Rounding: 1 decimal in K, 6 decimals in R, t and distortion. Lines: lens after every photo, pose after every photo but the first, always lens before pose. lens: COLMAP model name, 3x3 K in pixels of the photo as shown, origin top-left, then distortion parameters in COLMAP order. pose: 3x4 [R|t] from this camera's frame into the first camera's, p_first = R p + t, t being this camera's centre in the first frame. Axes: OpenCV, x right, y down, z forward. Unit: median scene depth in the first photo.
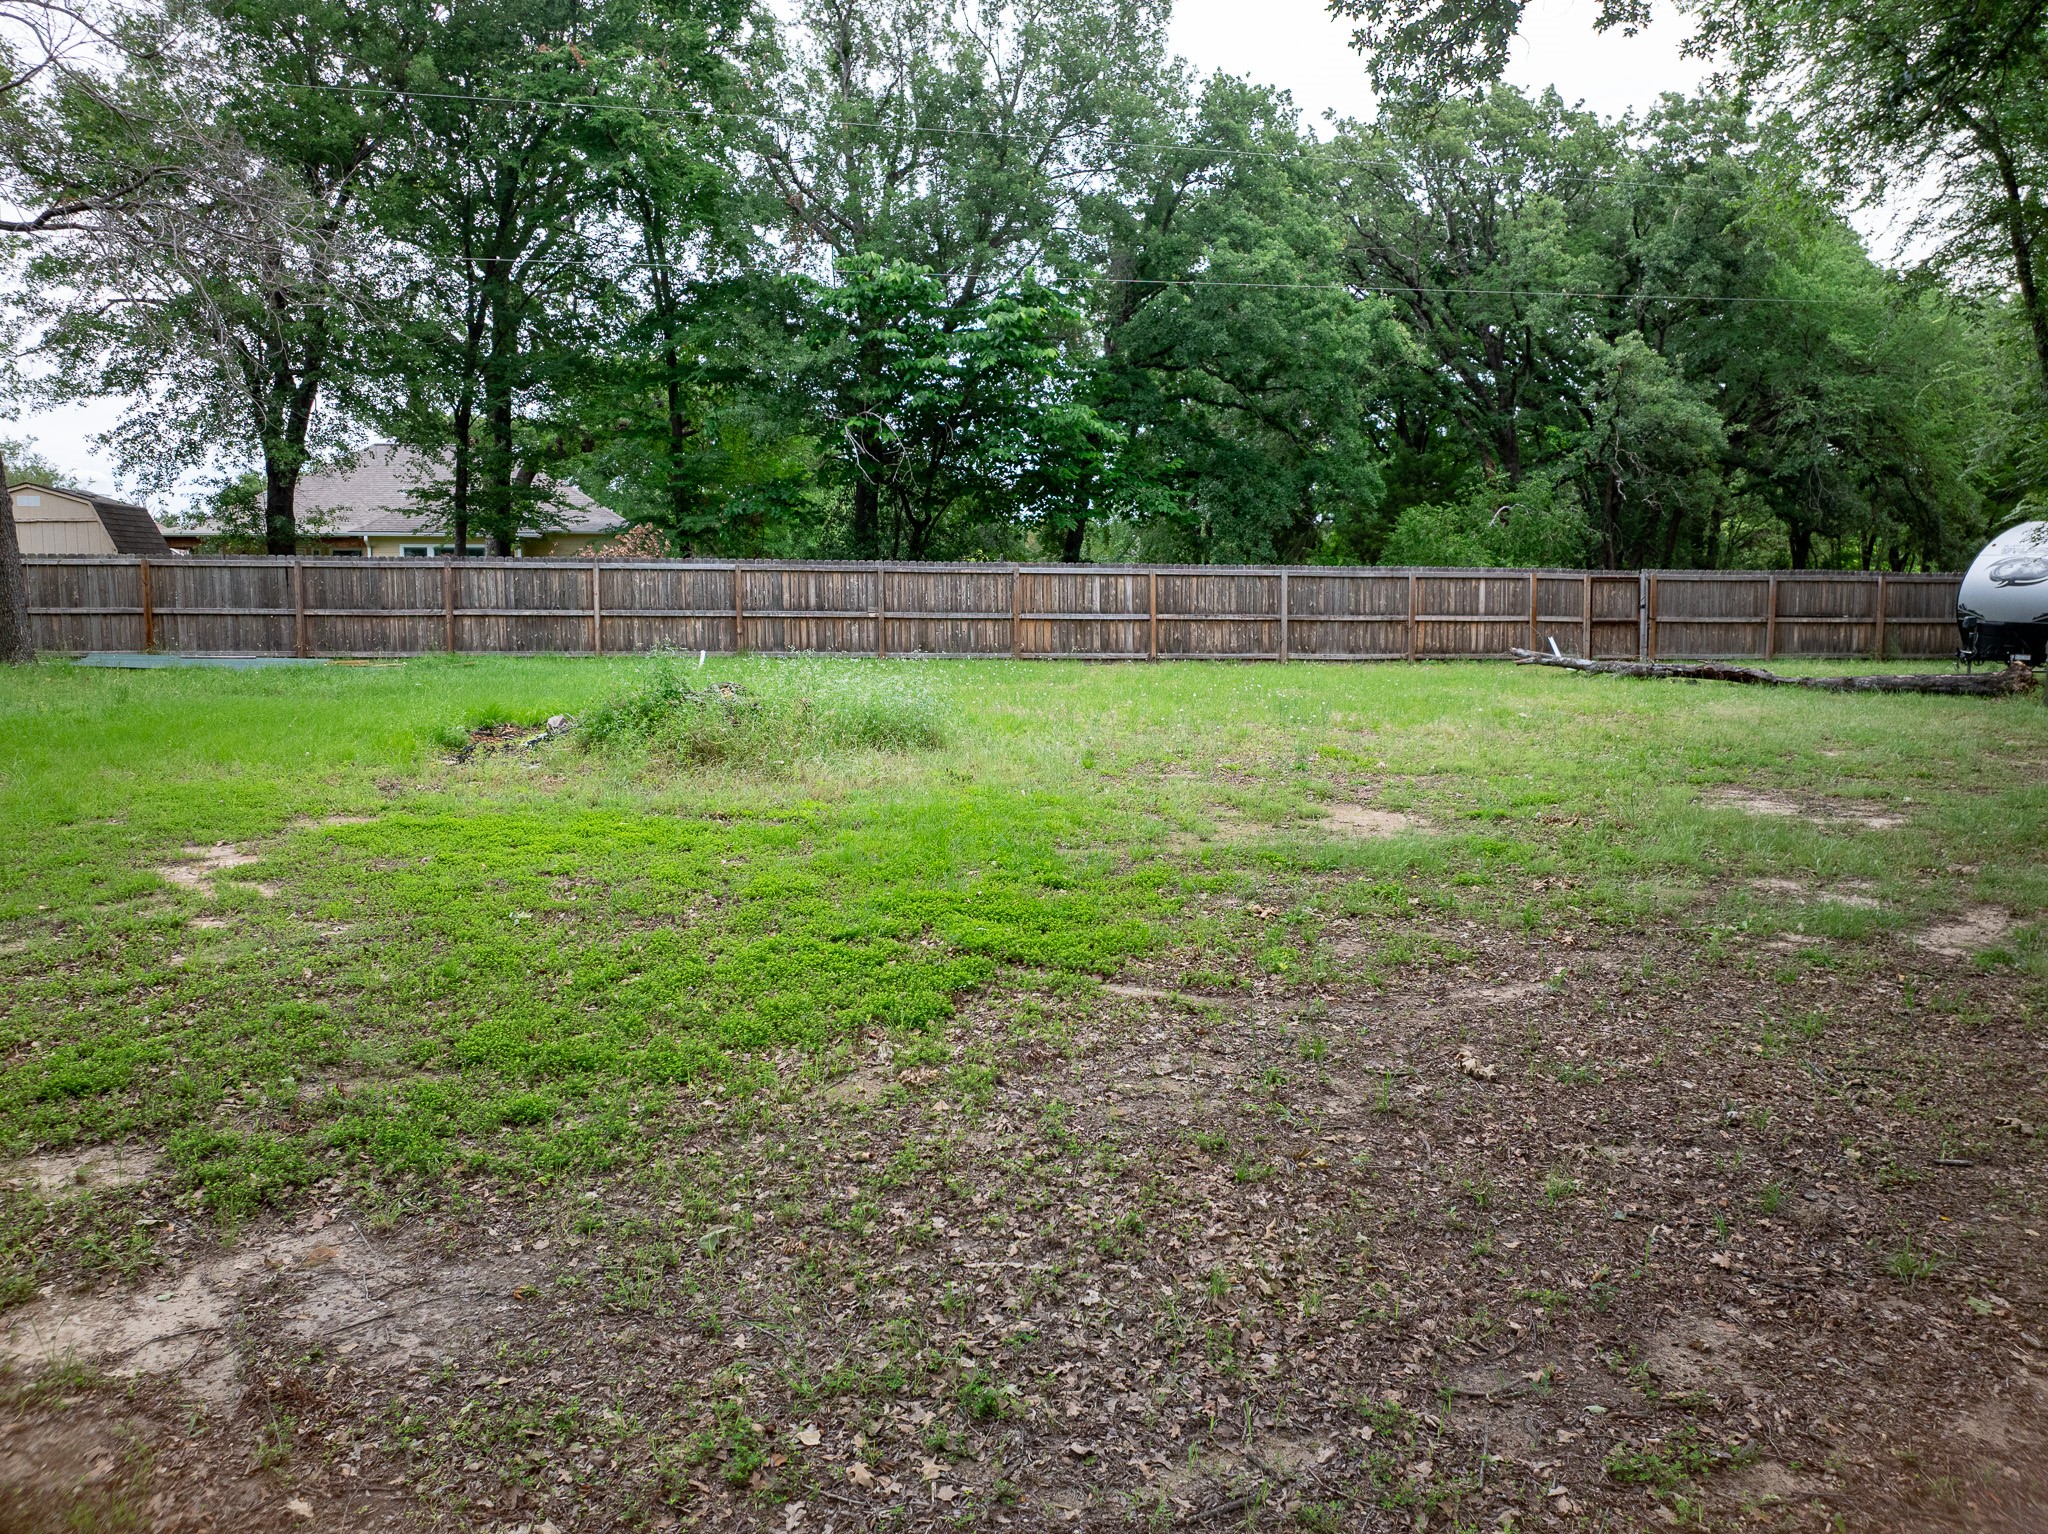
lens RADIAL K [[1440.1, 0, 1024.2], [0, 1440.1, 755.9], [0, 0, 1]] dist [-0.042386, 0.006533]
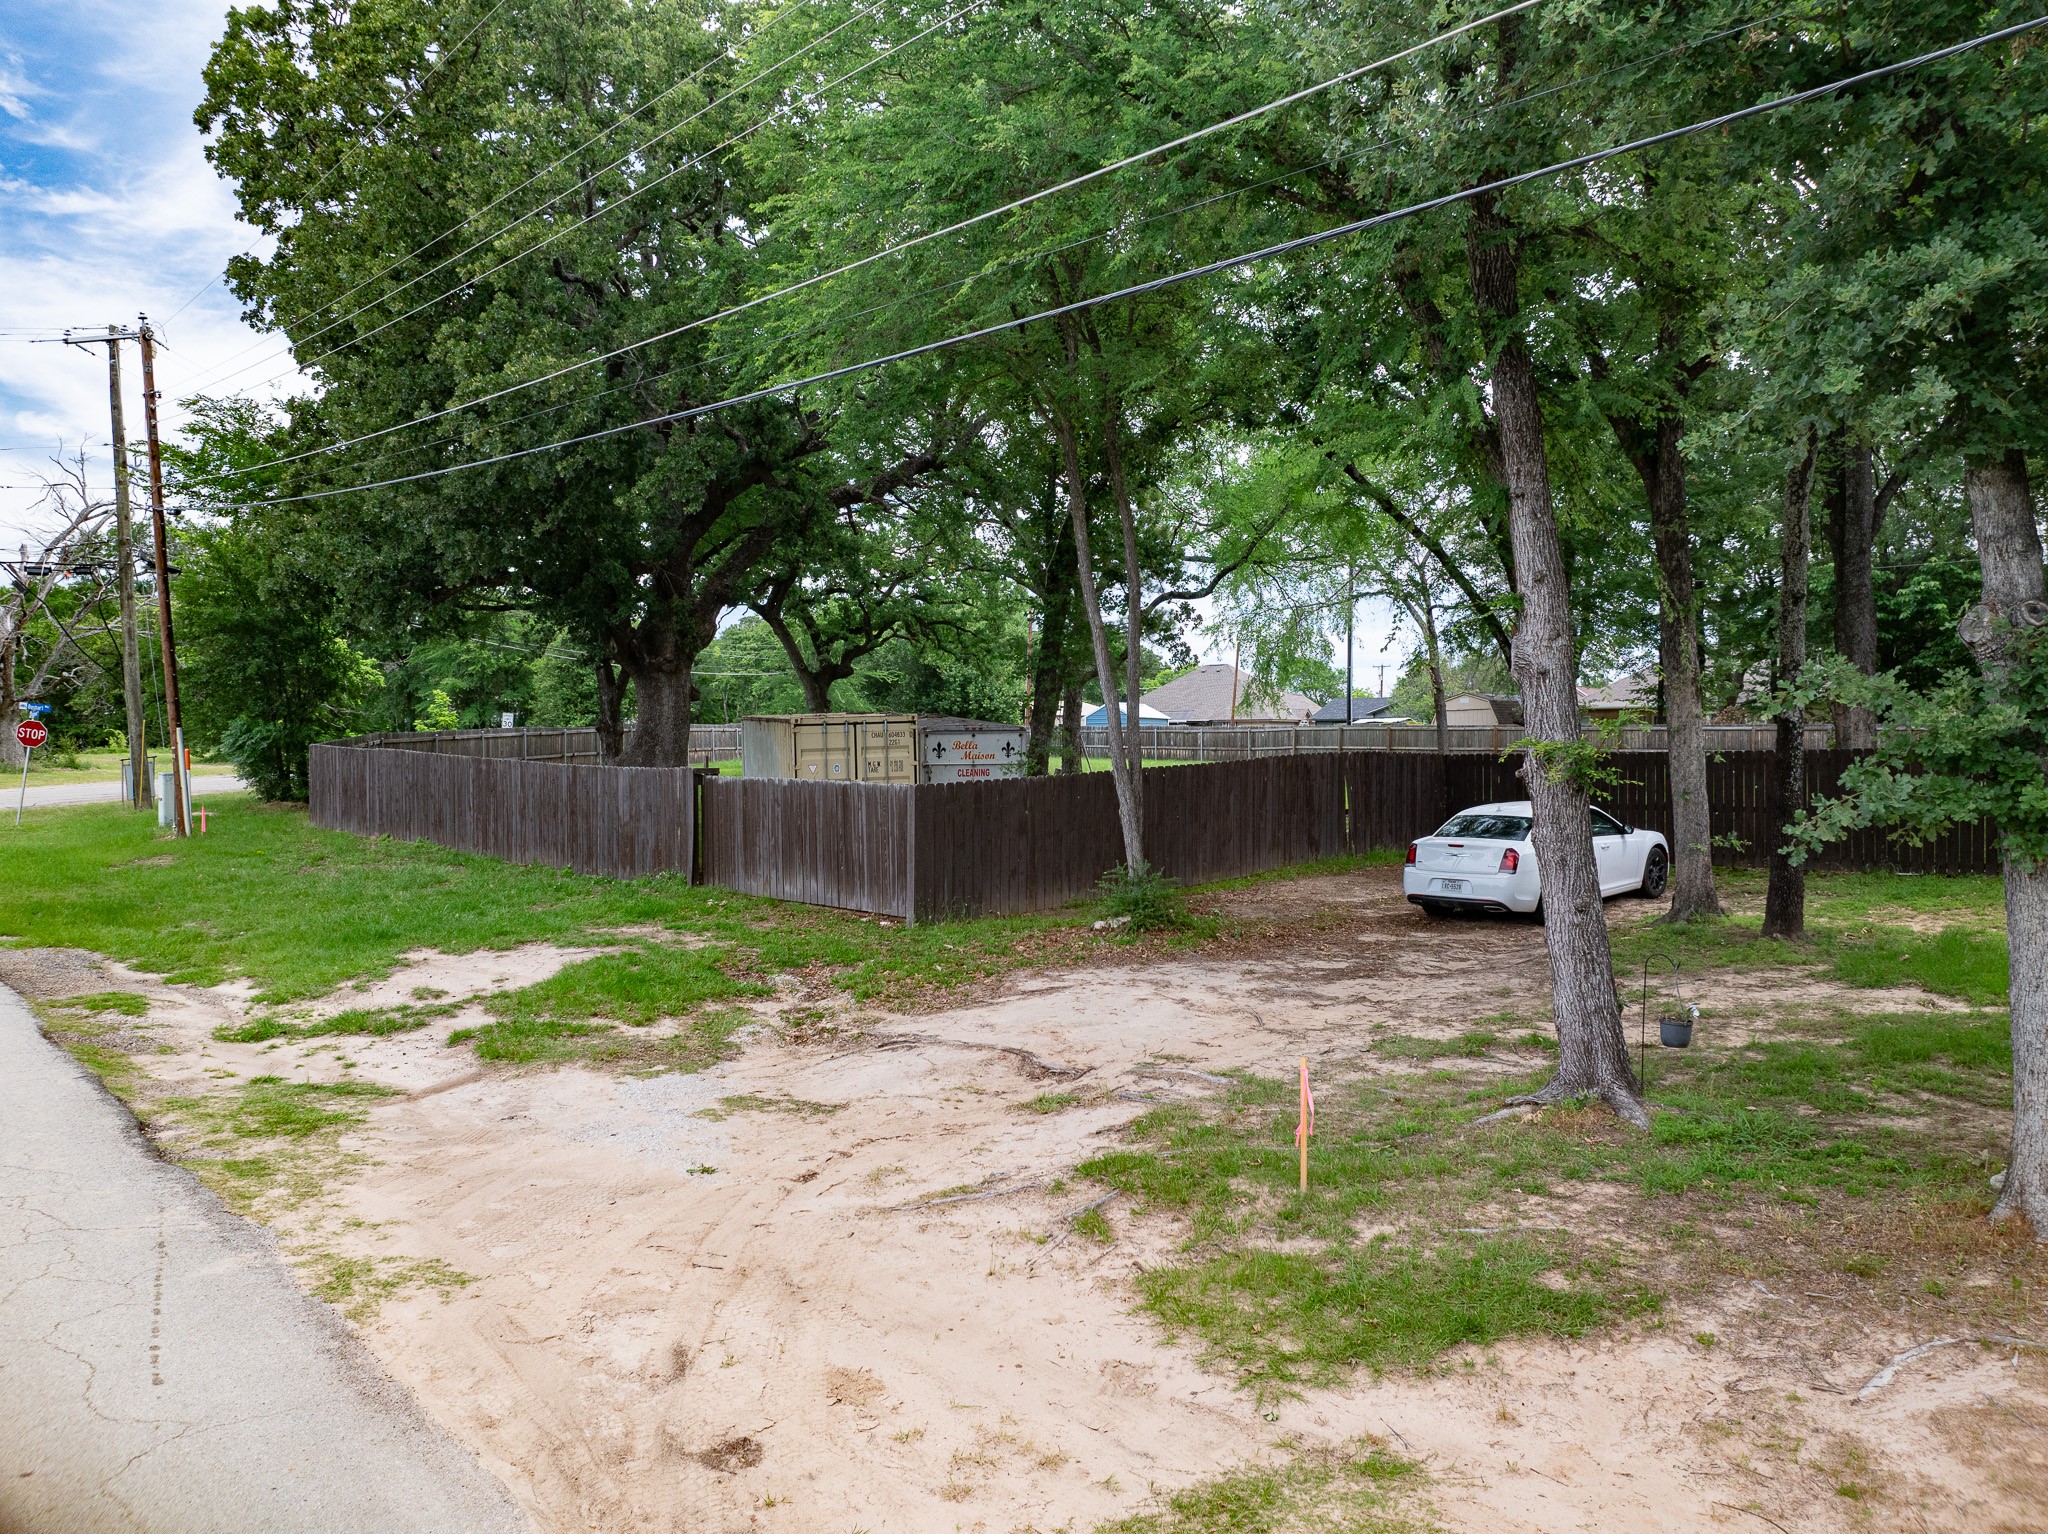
lens RADIAL K [[1440.1, 0, 1032.1], [0, 1440.1, 753.1], [0, 0, 1]] dist [-0.042386, 0.006533]
pose [[0.570261, 0.001581, -0.821462, 0.775511], [-0.090193, 0.994073, -0.060699, 0.102245], [0.816497, 0.108705, 0.567024, -0.843178]]
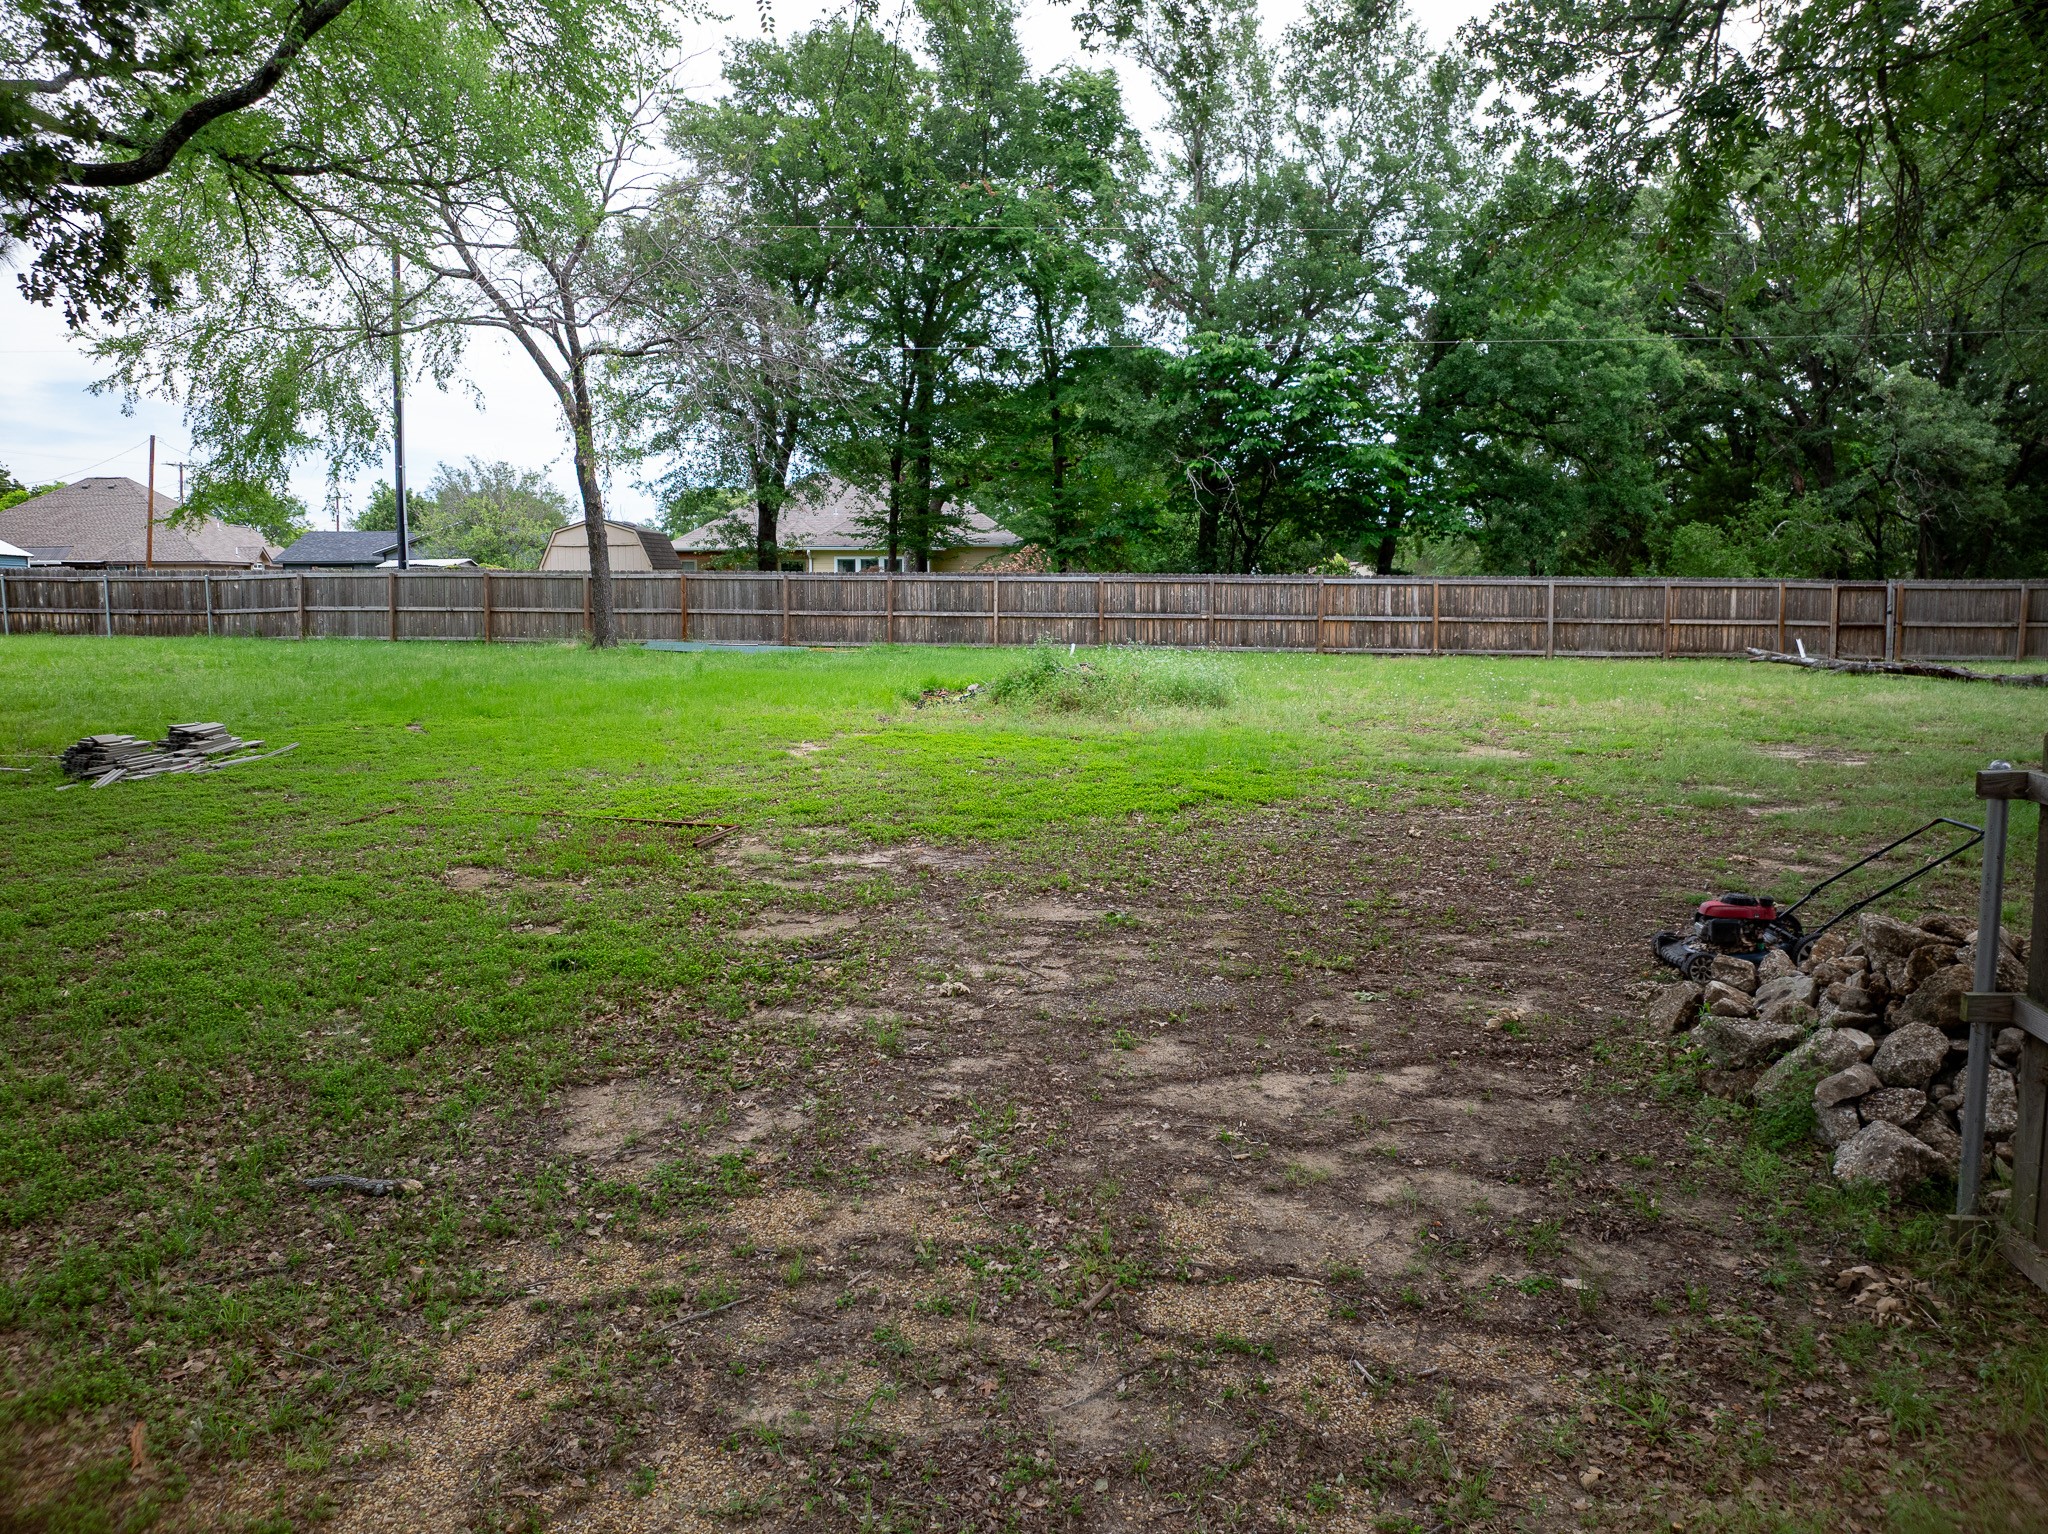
lens RADIAL K [[1440.1, 0, 1026.5], [0, 1440.1, 748.6], [0, 0, 1]] dist [-0.042386, 0.006533]
pose [[0.967321, 0.026045, -0.252212, 0.061295], [-0.027477, 0.999620, -0.002155, 0.023693], [0.252060, 0.009015, 0.967670, -0.250210]]
